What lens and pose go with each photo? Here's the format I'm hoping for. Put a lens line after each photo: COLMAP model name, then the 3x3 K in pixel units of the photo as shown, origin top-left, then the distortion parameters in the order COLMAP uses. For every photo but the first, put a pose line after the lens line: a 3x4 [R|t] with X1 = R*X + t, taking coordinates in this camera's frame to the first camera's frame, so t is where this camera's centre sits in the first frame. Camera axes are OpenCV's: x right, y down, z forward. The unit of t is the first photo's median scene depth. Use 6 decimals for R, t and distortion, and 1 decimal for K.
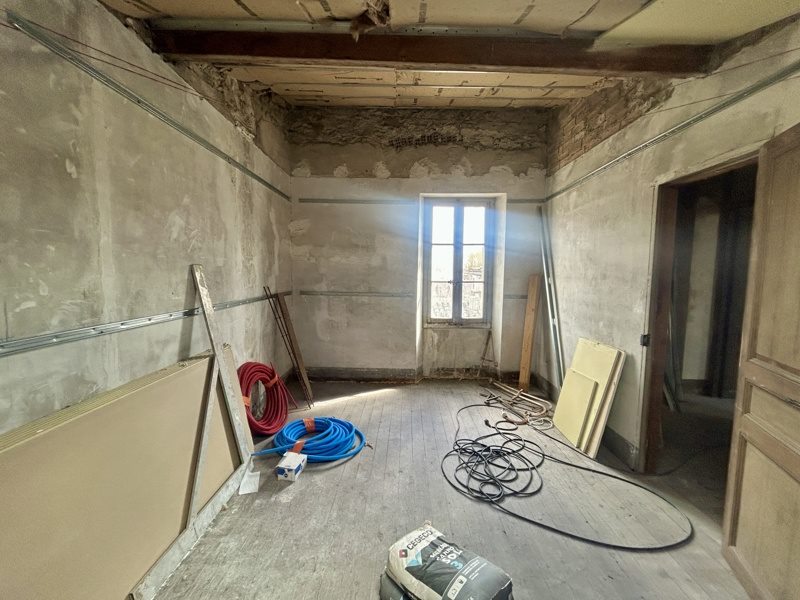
lens RADIAL K [[322.3, 0, 400.0], [0, 322.3, 300.0], [0, 0, 1]] dist [0.000243, 0.000050]
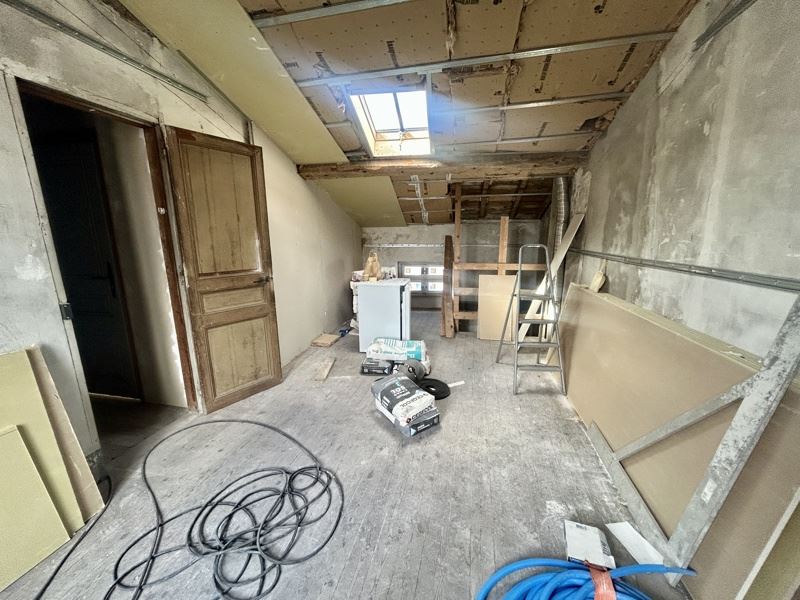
lens RADIAL K [[322.3, 0, 400.0], [0, 322.3, 300.0], [0, 0, 1]] dist [0.000243, 0.000050]
pose [[-0.978414, -0.043997, 0.201916, -0.148044], [0.014703, 0.959776, 0.280382, -0.124265], [-0.206130, 0.277298, -0.938411, 2.101552]]
